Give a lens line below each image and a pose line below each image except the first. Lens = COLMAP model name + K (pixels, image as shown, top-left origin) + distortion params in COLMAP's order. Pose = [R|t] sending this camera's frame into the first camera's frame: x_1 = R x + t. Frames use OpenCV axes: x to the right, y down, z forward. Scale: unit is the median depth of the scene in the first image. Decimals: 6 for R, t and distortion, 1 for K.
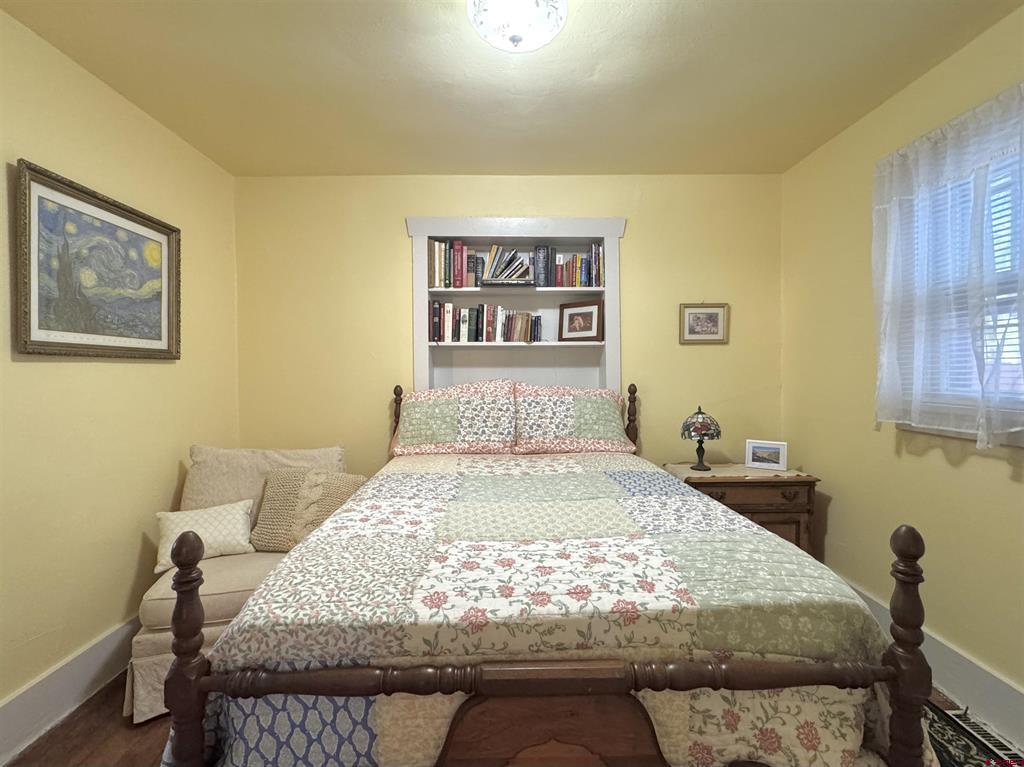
lens RADIAL K [[483.5, 0, 511.1], [0, 483.5, 377.9], [0, 0, 1]] dist [-0.001502, -0.000299]
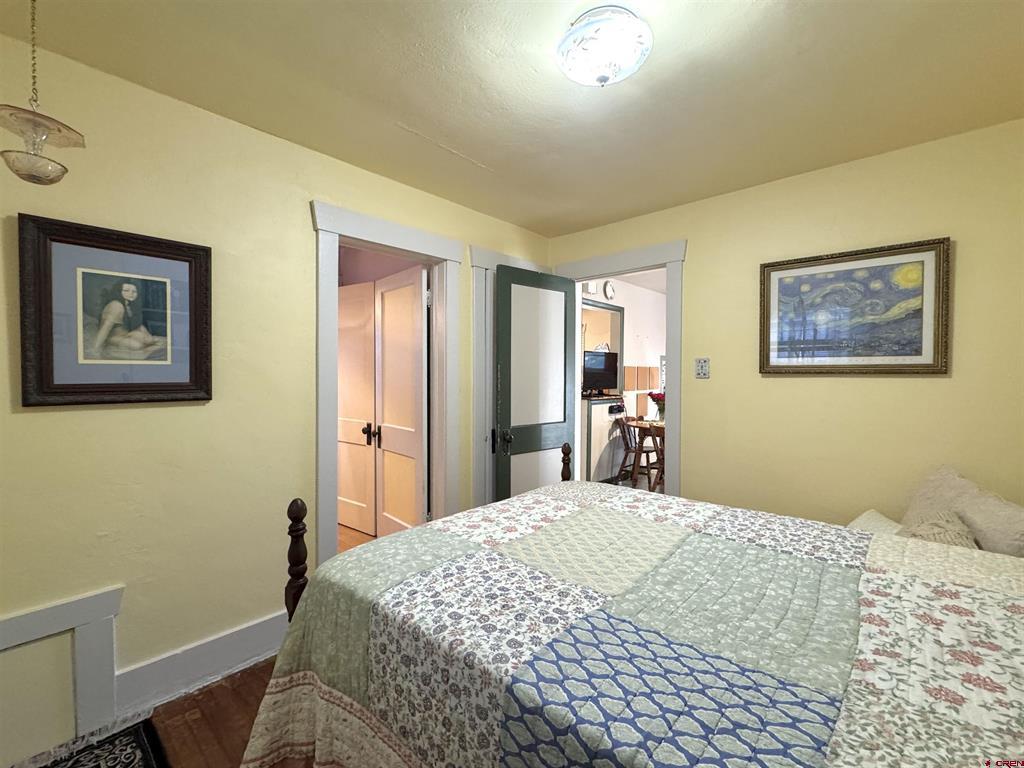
lens RADIAL K [[439.7, 0, 512.7], [0, 439.7, 380.5], [0, 0, 1]] dist [-0.001179, -0.000131]
pose [[-0.674919, 0.017059, -0.737695, 0.469854], [-0.007879, 0.999509, 0.030322, -0.038262], [0.737850, 0.026277, -0.674453, 0.828094]]
